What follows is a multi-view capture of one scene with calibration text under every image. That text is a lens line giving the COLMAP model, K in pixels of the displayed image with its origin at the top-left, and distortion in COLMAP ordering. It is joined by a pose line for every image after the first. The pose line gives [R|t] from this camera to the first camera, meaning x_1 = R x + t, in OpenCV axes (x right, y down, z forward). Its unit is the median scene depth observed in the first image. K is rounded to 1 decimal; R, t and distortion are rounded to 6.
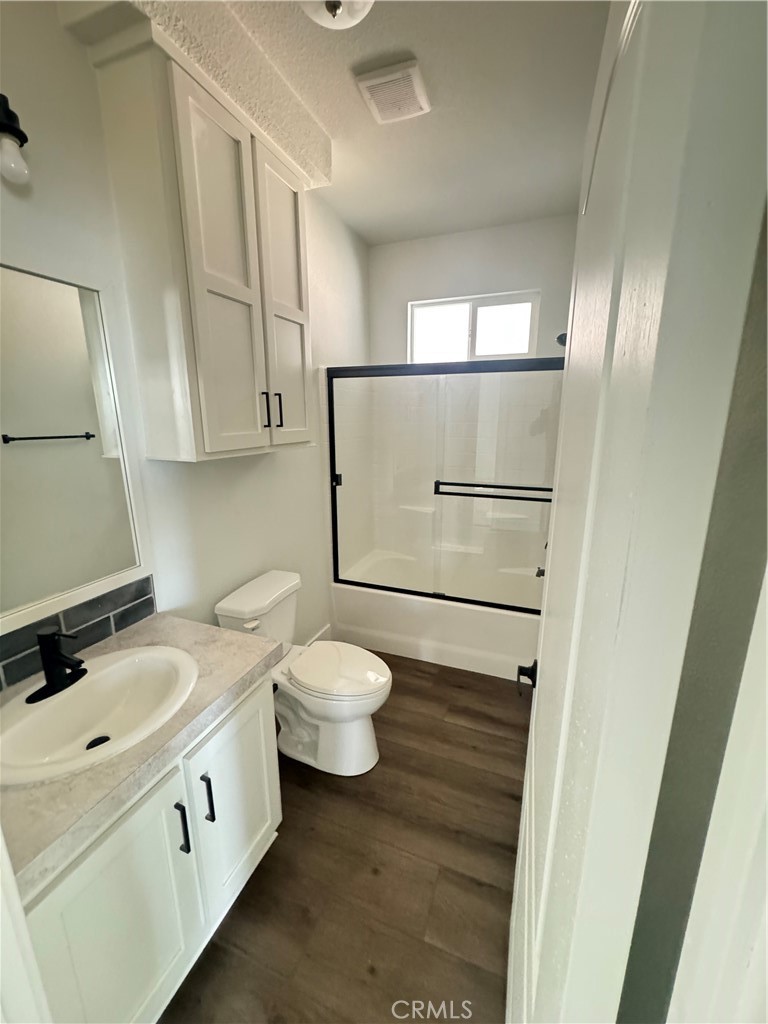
lens RADIAL K [[411.5, 0, 380.8], [0, 411.5, 511.9], [0, 0, 1]] dist [0.002757, -0.000109]
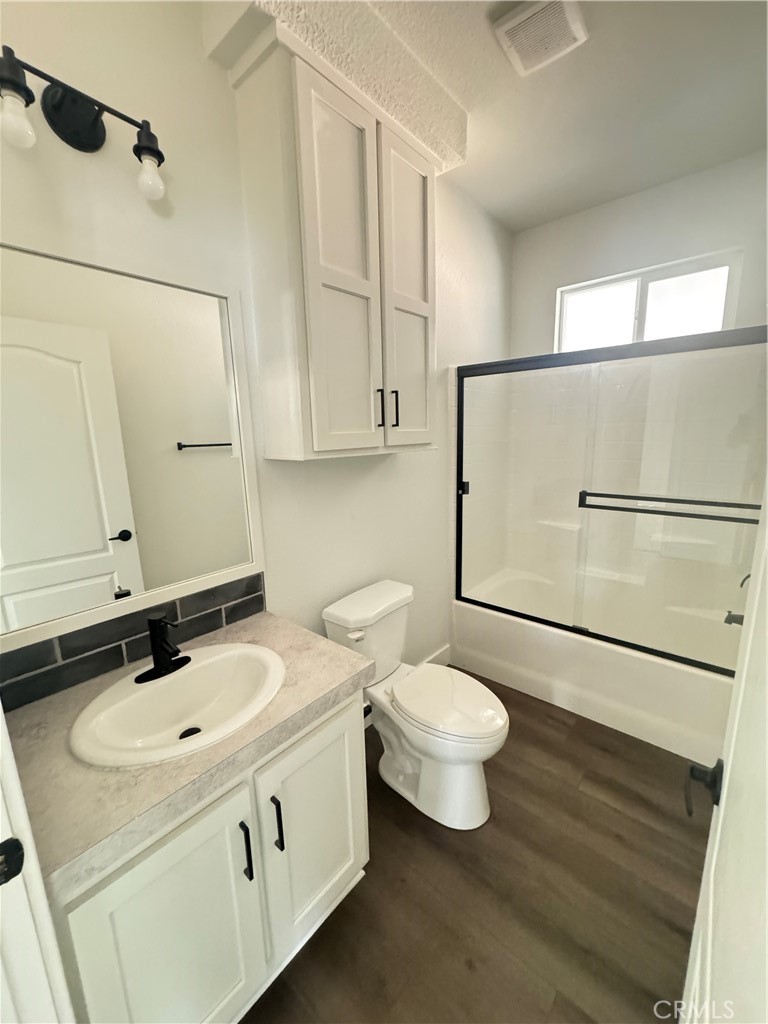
lens RADIAL K [[410.6, 0, 381.7], [0, 410.6, 511.4], [0, 0, 1]] dist [-0.000540, 0.000095]
pose [[0.941962, 0.043108, -0.332940, 0.043600], [-0.054234, 0.998235, -0.024192, 0.009774], [0.331310, 0.040844, 0.942638, 0.119930]]
